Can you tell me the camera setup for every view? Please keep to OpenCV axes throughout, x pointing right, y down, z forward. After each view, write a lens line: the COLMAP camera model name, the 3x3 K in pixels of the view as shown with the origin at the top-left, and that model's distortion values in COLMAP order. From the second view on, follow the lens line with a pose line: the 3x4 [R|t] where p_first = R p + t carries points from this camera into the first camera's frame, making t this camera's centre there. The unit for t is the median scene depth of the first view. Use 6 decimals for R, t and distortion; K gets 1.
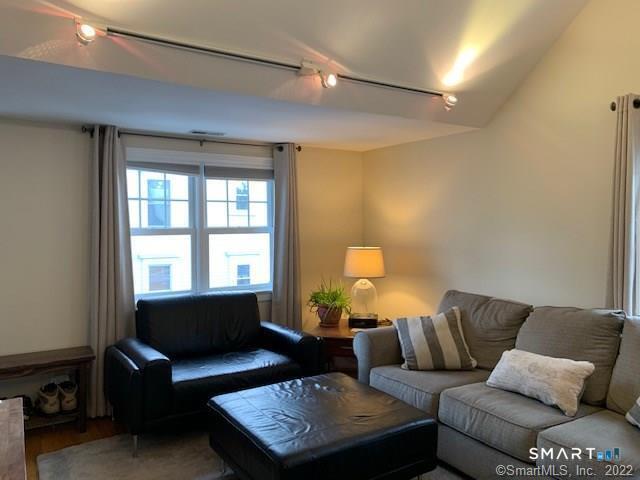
lens RADIAL K [[489.2, 0, 323.6], [0, 489.2, 240.1], [0, 0, 1]] dist [0.045829, -0.052753]
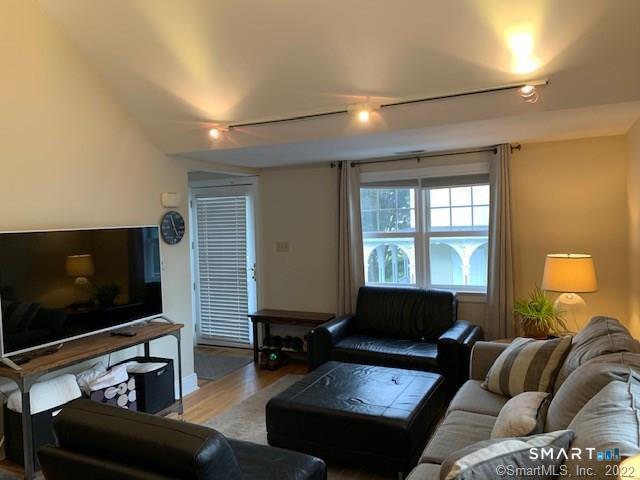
lens RADIAL K [[489.2, 0, 319.7], [0, 489.2, 239.3], [0, 0, 1]] dist [0.045829, -0.052753]
pose [[0.485652, 0.019706, -0.873930, 0.824513], [-0.002386, 0.999772, 0.021217, -0.040137], [0.874149, -0.008219, 0.485588, 0.280598]]
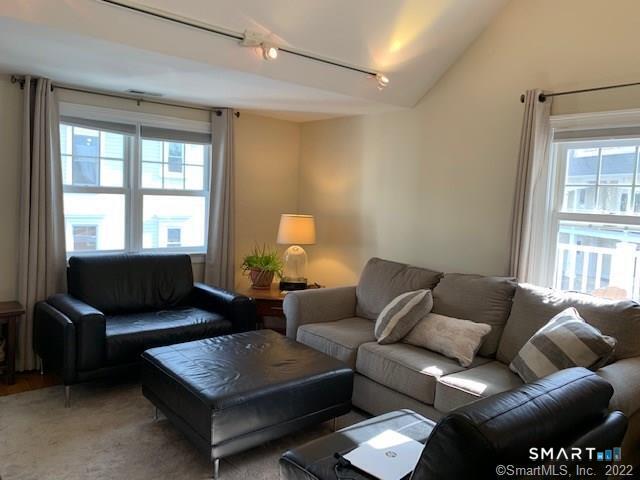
lens RADIAL K [[489.2, 0, 315.3], [0, 489.2, 235.6], [0, 0, 1]] dist [0.045829, -0.052753]
pose [[0.992250, 0.039835, 0.117695, -0.000943], [-0.046270, 0.997551, 0.052457, 0.002498], [-0.115317, -0.057497, 0.991663, -0.051852]]
